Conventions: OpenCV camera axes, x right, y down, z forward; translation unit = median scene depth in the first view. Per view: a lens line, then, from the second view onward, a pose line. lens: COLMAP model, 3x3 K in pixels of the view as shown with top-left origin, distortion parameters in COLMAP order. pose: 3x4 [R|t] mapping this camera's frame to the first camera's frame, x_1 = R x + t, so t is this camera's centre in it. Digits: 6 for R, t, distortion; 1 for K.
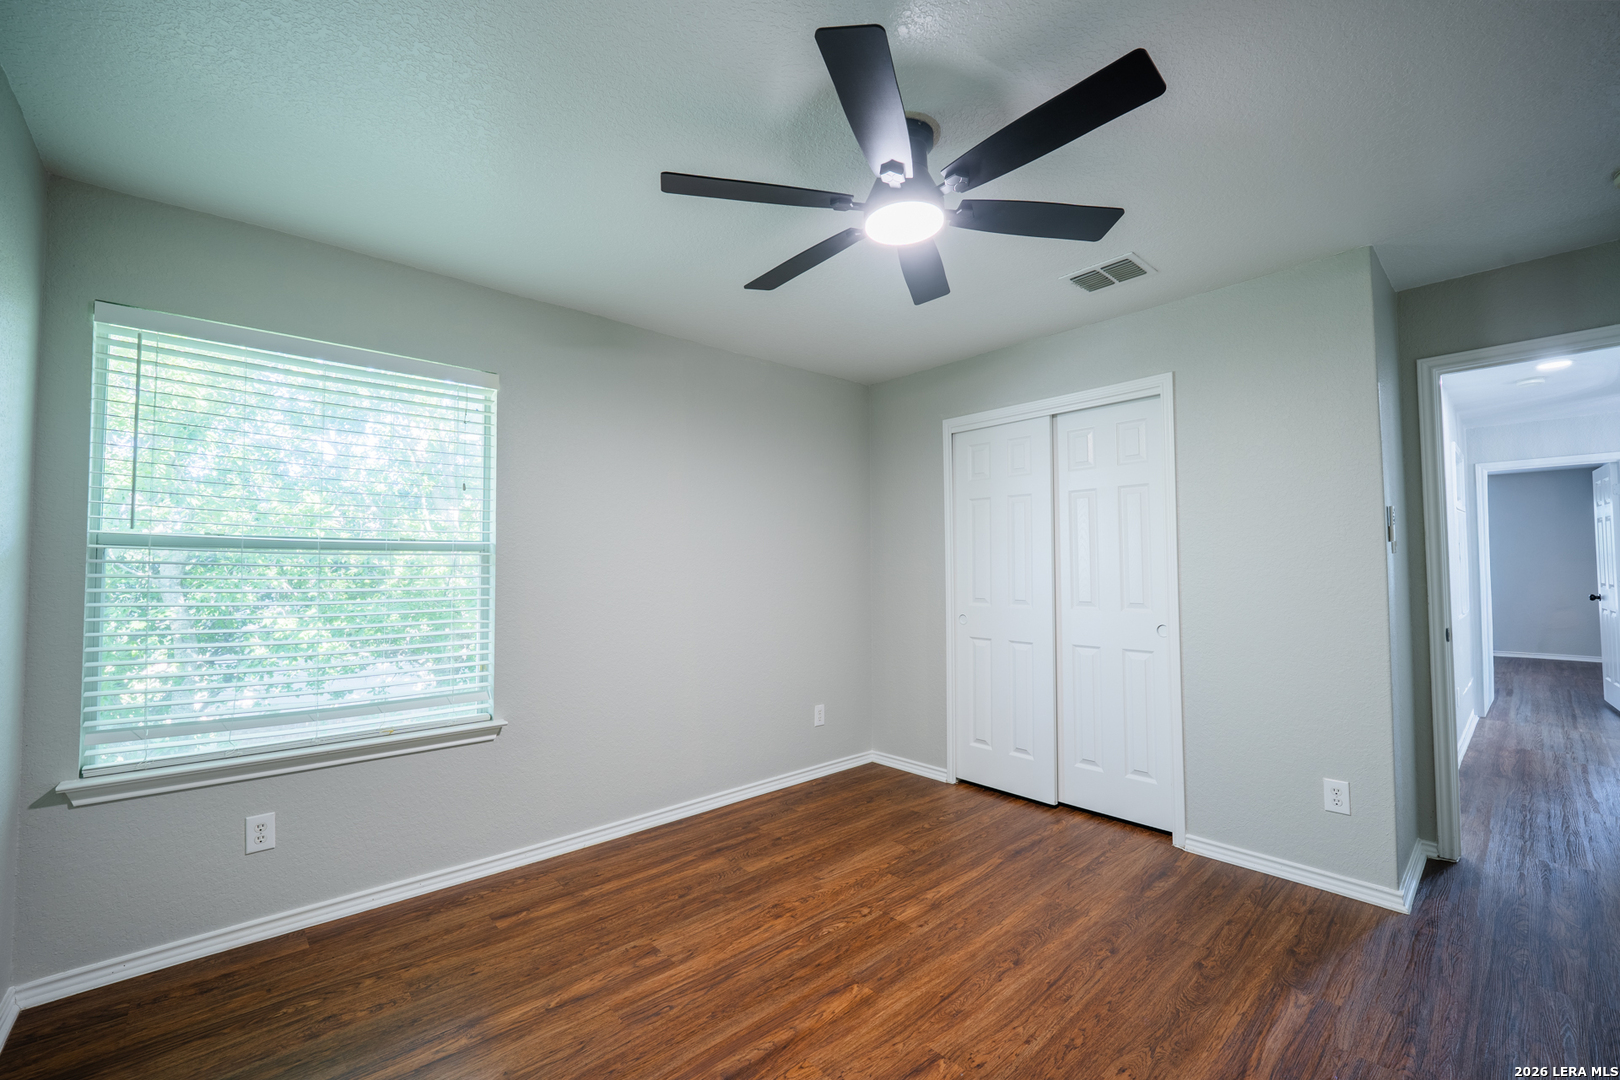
lens RADIAL K [[675.9, 0, 793.0], [0, 675.9, 542.7], [0, 0, 1]] dist [0.001136, -0.004827]
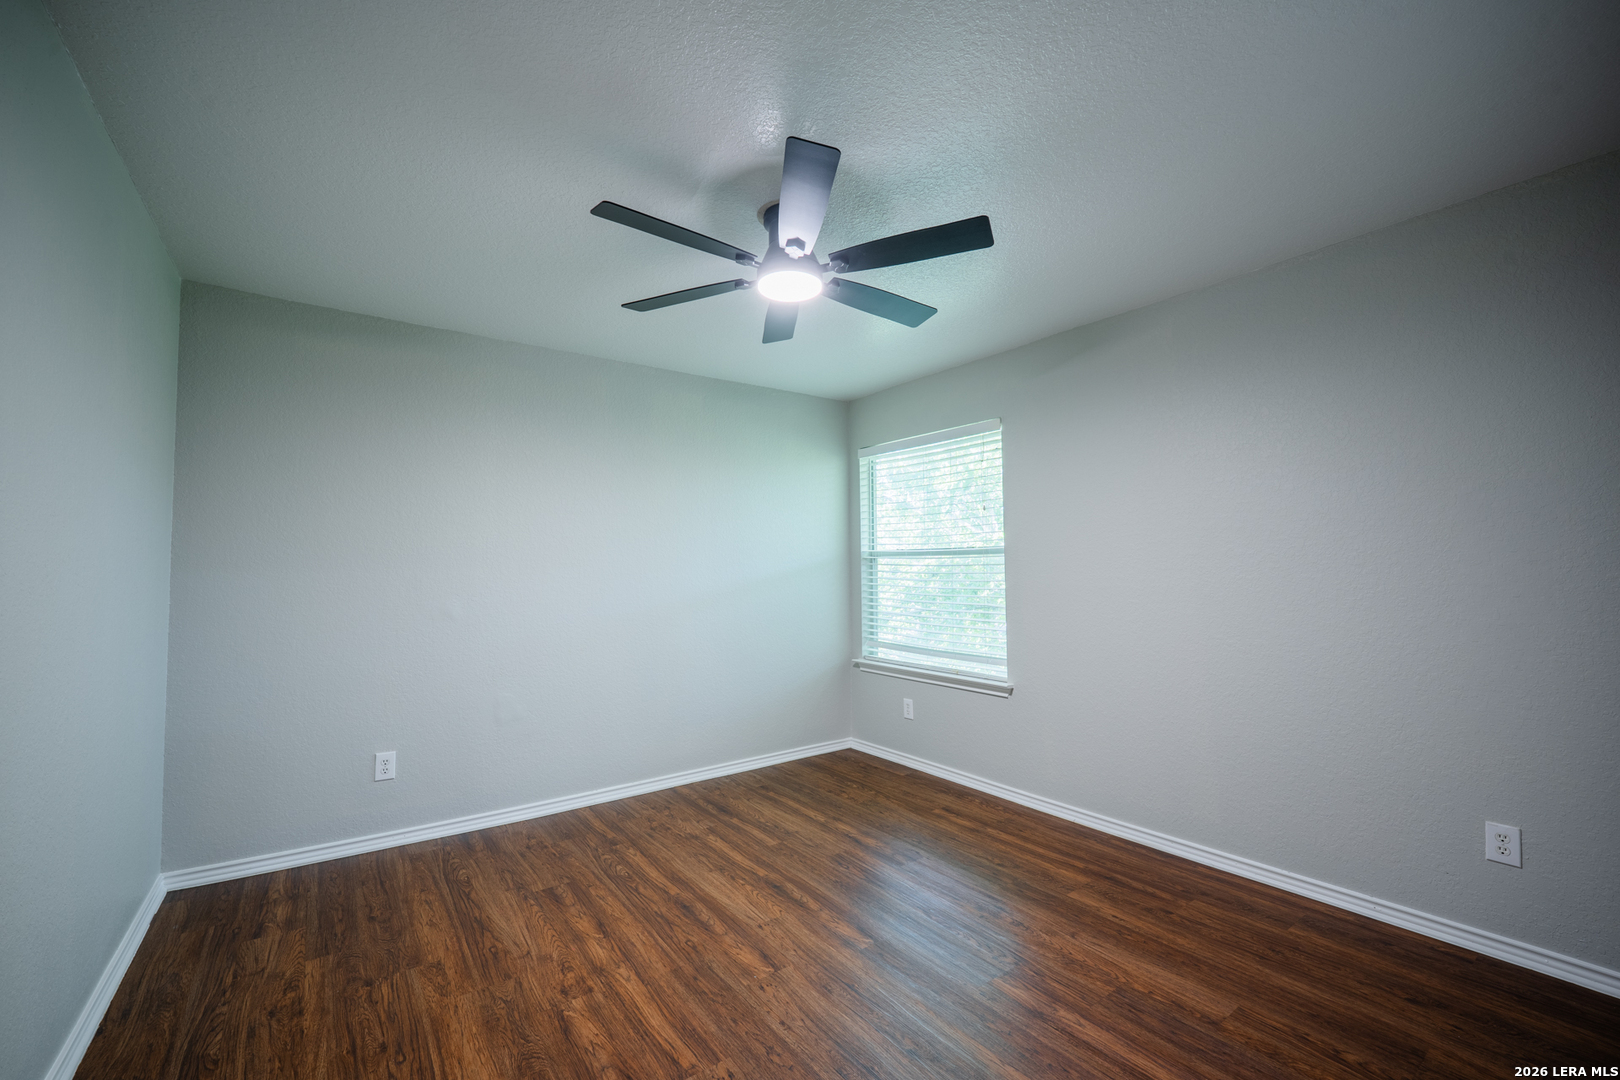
lens RADIAL K [[675.9, 0, 793.0], [0, 675.9, 542.7], [0, 0, 1]] dist [0.001136, -0.004827]
pose [[-0.127141, -0.033789, -0.991309, 0.967920], [0.048012, 0.998038, -0.040176, 0.027228], [0.990722, -0.052703, -0.125269, 0.815461]]
